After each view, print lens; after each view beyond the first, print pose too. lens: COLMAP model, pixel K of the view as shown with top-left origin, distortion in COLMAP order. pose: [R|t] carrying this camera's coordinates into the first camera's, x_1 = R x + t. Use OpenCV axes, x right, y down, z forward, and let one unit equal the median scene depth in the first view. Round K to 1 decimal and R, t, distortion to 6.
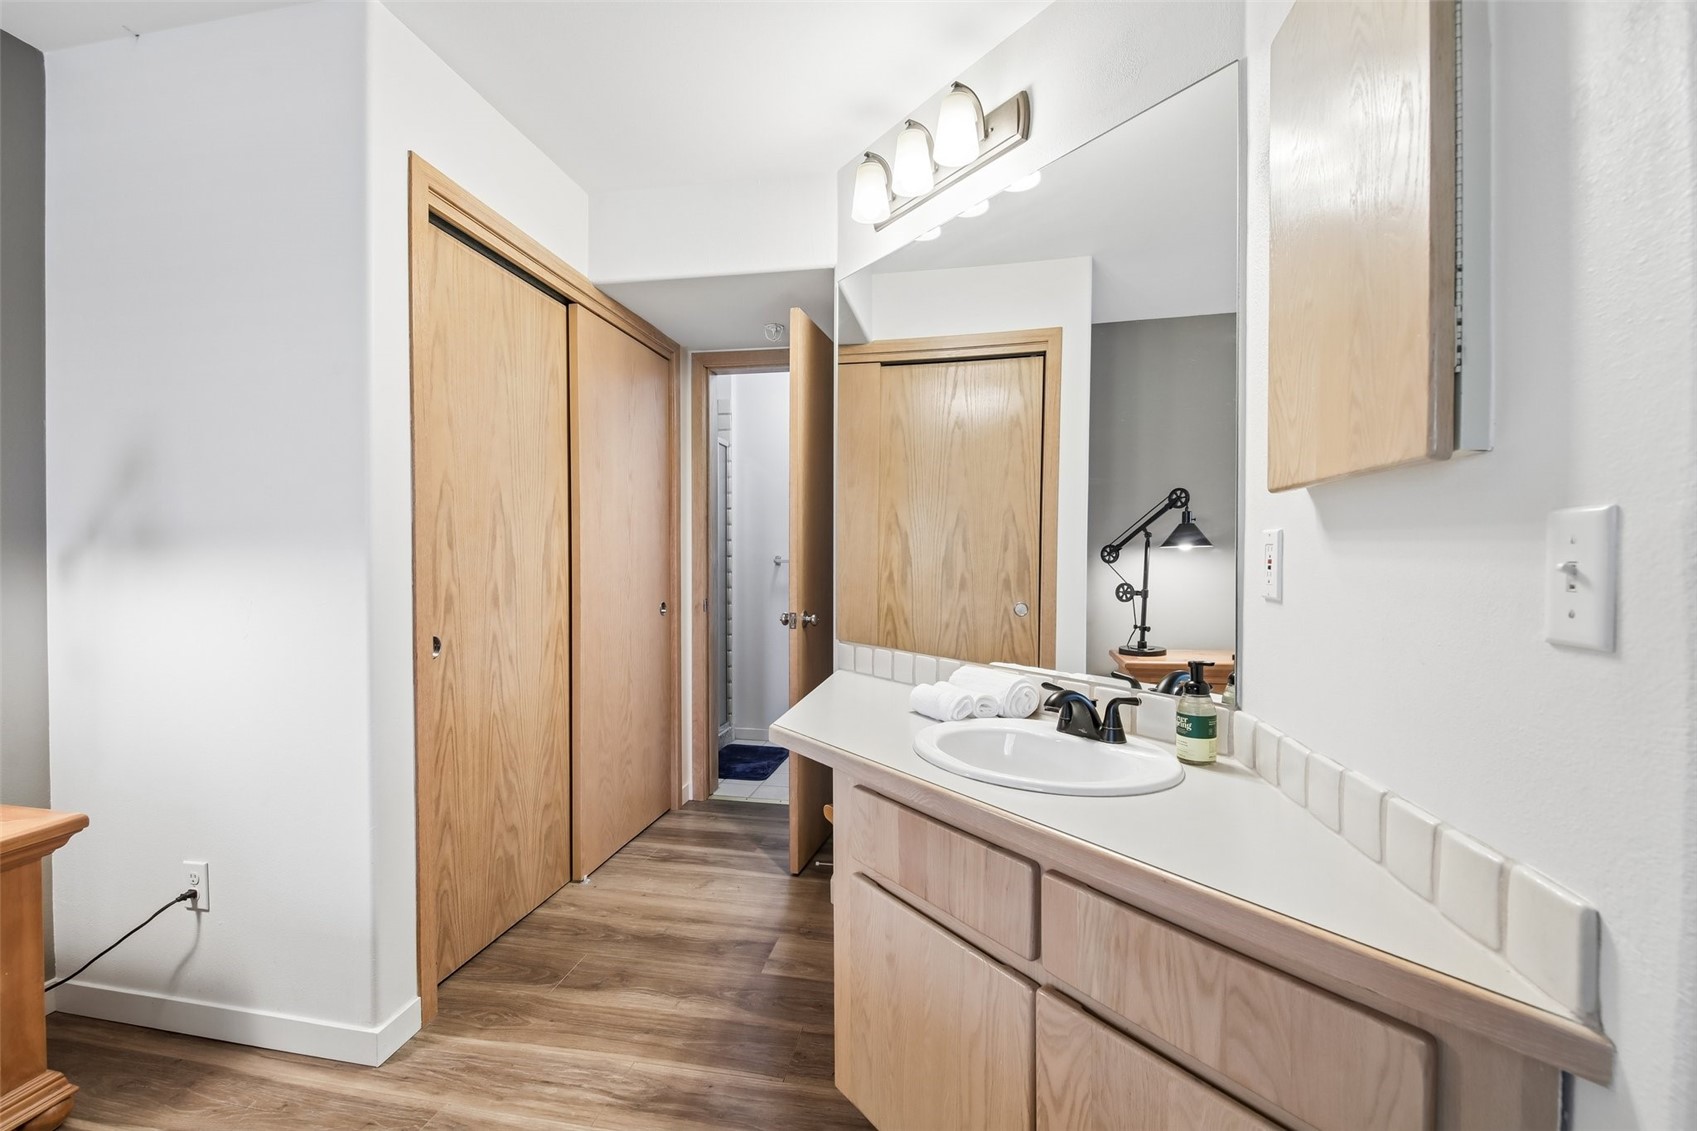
lens RADIAL K [[725.4, 0, 829.4], [0, 725.4, 566.0], [0, 0, 1]] dist [-0.011659, -0.006793]
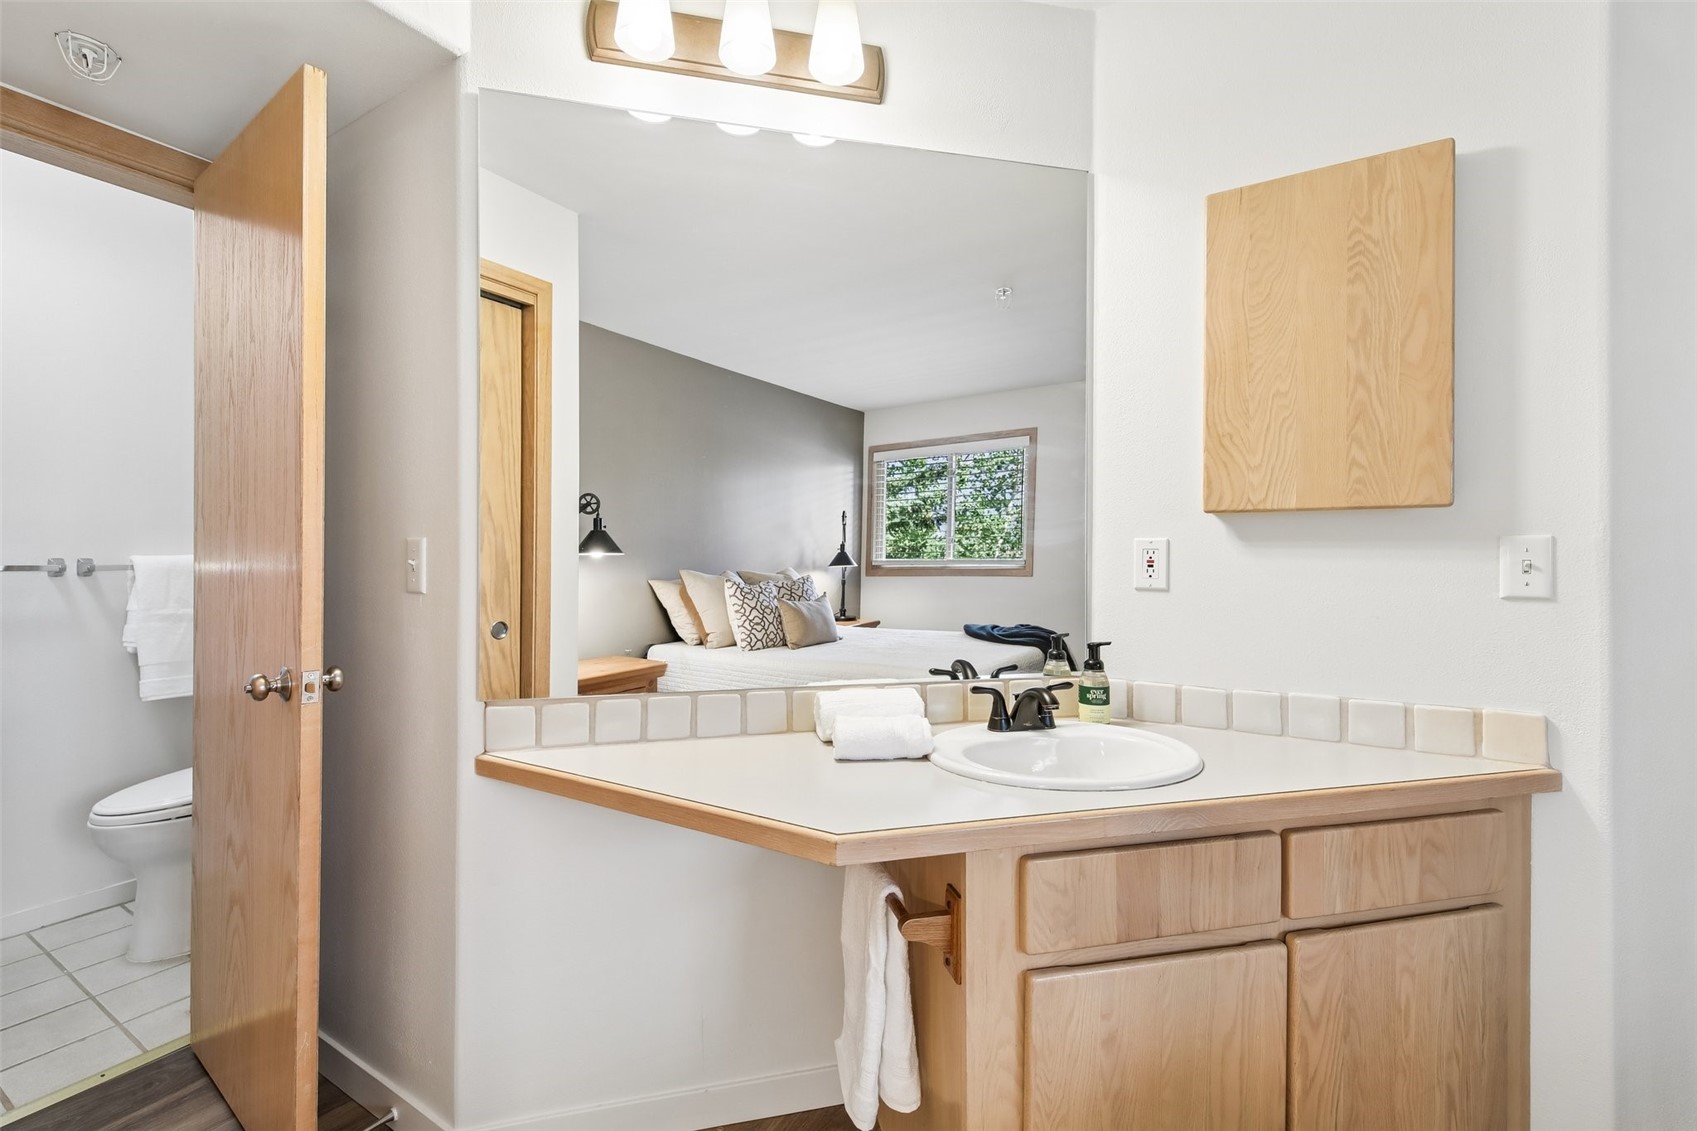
lens RADIAL K [[725.4, 0, 840.1], [0, 725.4, 563.6], [0, 0, 1]] dist [-0.011659, -0.006793]
pose [[0.357180, 0.012812, 0.933948, -0.959048], [0.007289, 0.999837, -0.016503, 0.013759], [-0.934007, 0.012702, 0.357028, 1.185720]]
